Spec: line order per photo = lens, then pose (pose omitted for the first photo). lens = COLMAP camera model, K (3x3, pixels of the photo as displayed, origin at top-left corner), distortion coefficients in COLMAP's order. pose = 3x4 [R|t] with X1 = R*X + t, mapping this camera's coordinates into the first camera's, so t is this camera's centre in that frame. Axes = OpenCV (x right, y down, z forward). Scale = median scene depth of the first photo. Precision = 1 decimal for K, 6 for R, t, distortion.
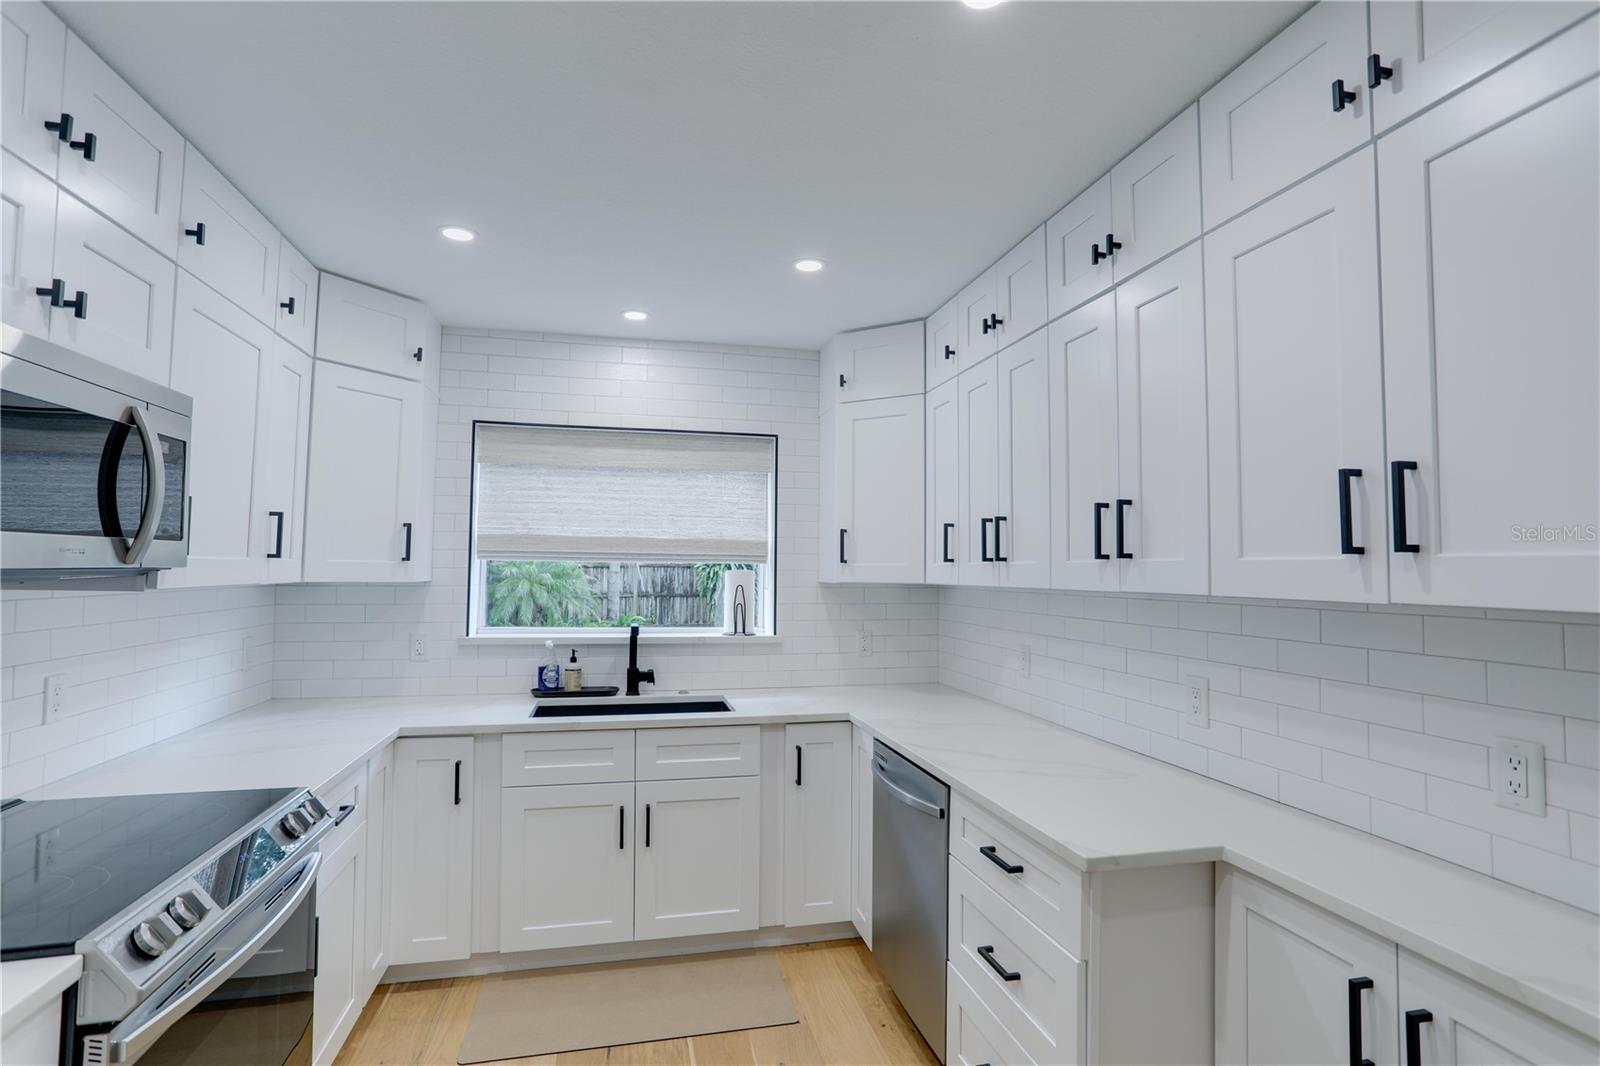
lens RADIAL K [[777.7, 0, 805.2], [0, 777.7, 531.8], [0, 0, 1]] dist [-0.057885, 0.029629]
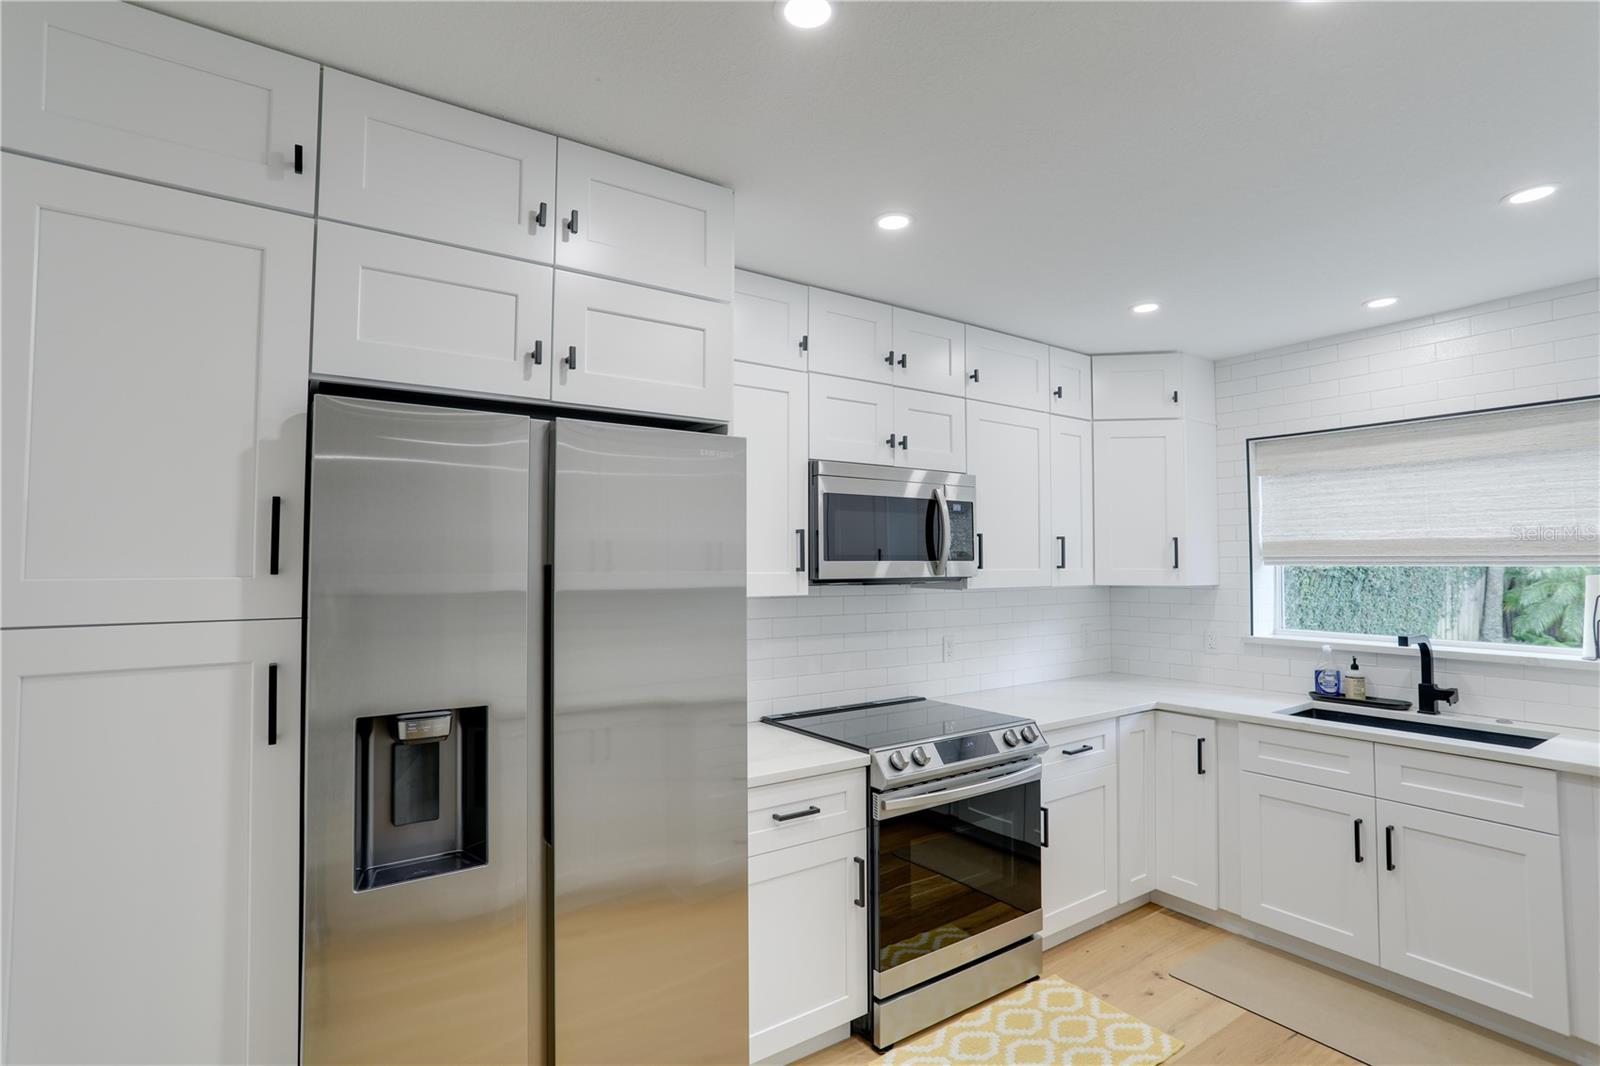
lens RADIAL K [[777.7, 0, 805.2], [0, 777.7, 531.8], [0, 0, 1]] dist [-0.057885, 0.029629]
pose [[0.364167, -0.048796, -0.930054, 0.348800], [0.048998, 0.998247, -0.033189, -0.007198], [0.930044, -0.033485, 0.365920, 0.008273]]
